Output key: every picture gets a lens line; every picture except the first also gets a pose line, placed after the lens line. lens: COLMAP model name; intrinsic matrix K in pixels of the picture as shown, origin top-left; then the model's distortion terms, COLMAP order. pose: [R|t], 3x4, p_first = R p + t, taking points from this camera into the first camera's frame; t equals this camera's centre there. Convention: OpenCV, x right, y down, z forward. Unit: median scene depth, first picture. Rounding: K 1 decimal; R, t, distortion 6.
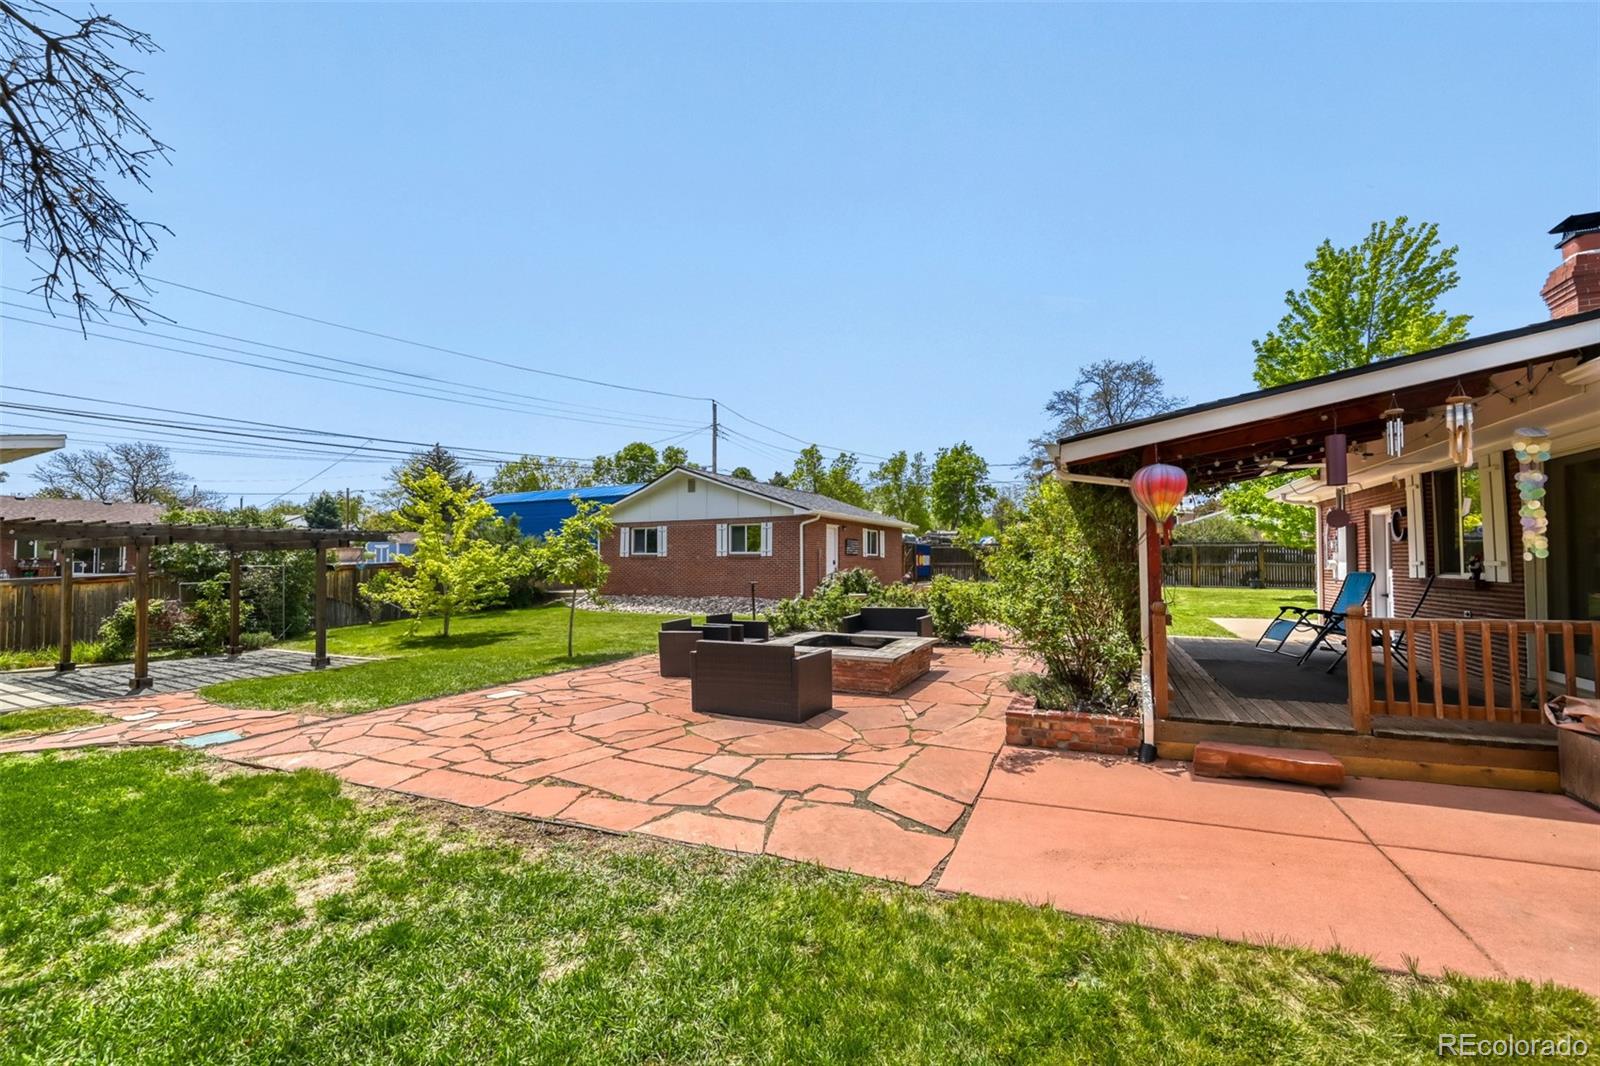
lens RADIAL K [[650.6, 0, 800.0], [0, 650.6, 533.0], [0, 0, 1]] dist [0.000687, 0.000228]
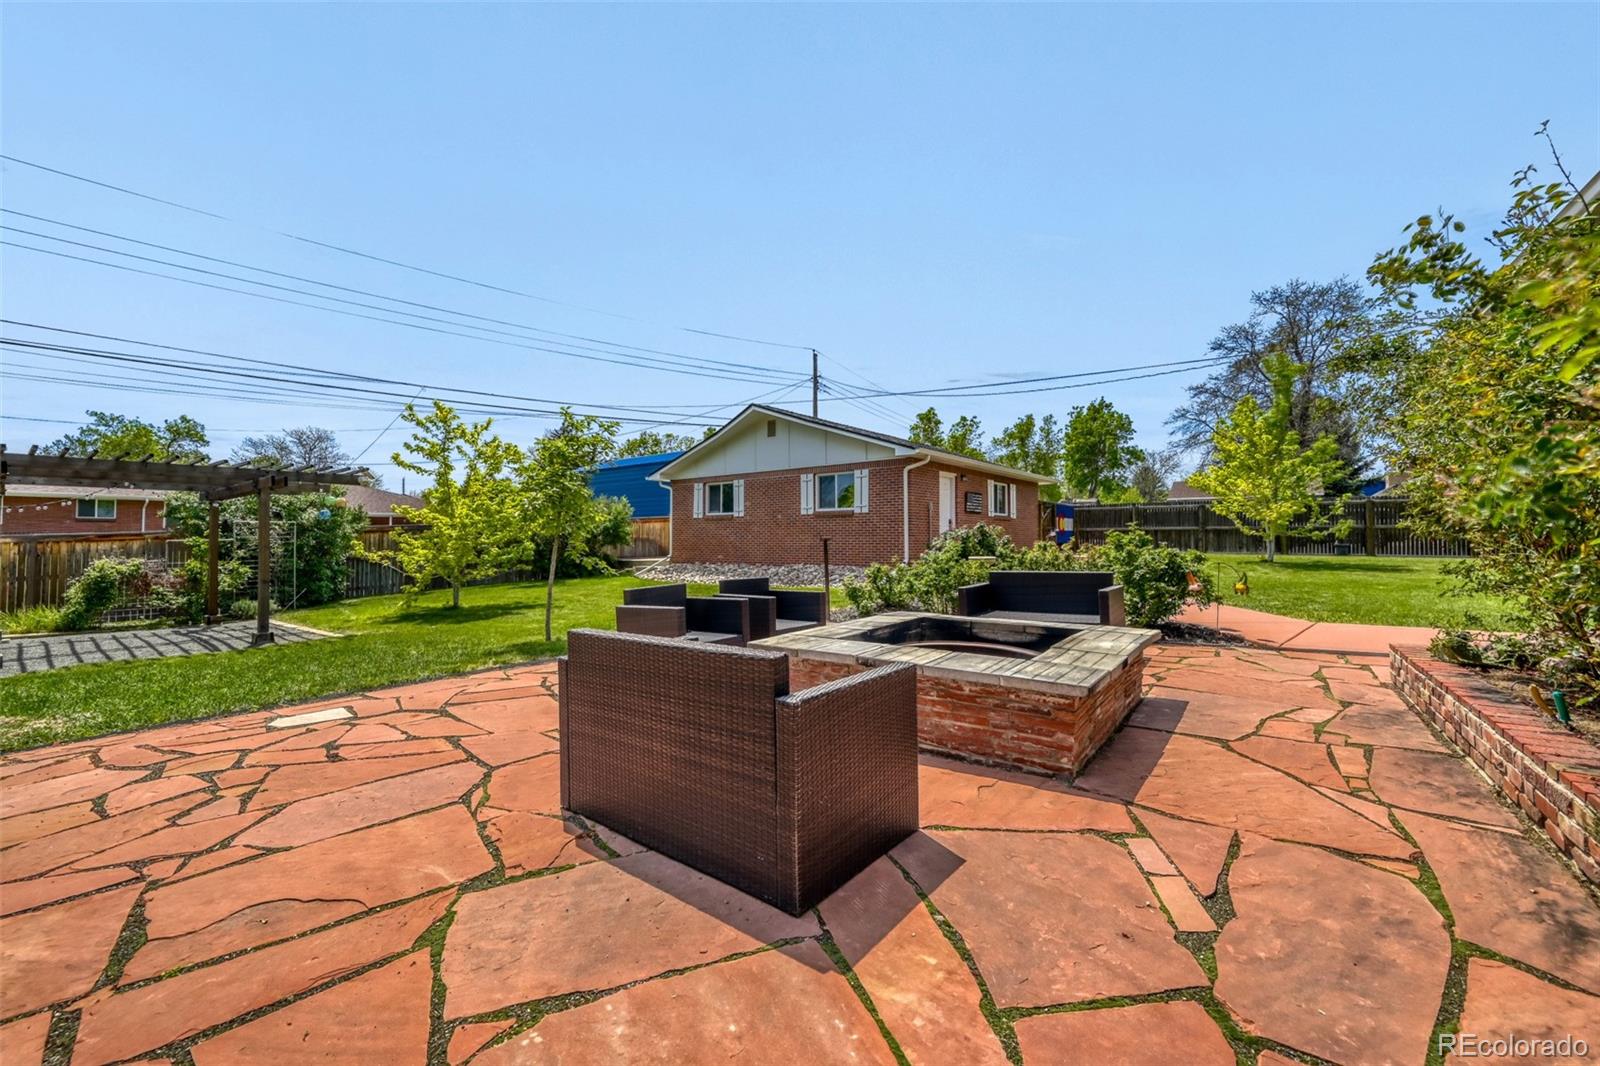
lens RADIAL K [[651.8, 0, 817.2], [0, 651.8, 510.7], [0, 0, 1]] dist [-0.002019, -0.000241]
pose [[0.987871, -0.005079, -0.155192, 0.016666], [0.005221, 0.999986, 0.000510, 0.030871], [0.155188, -0.001315, 0.987884, 0.208803]]
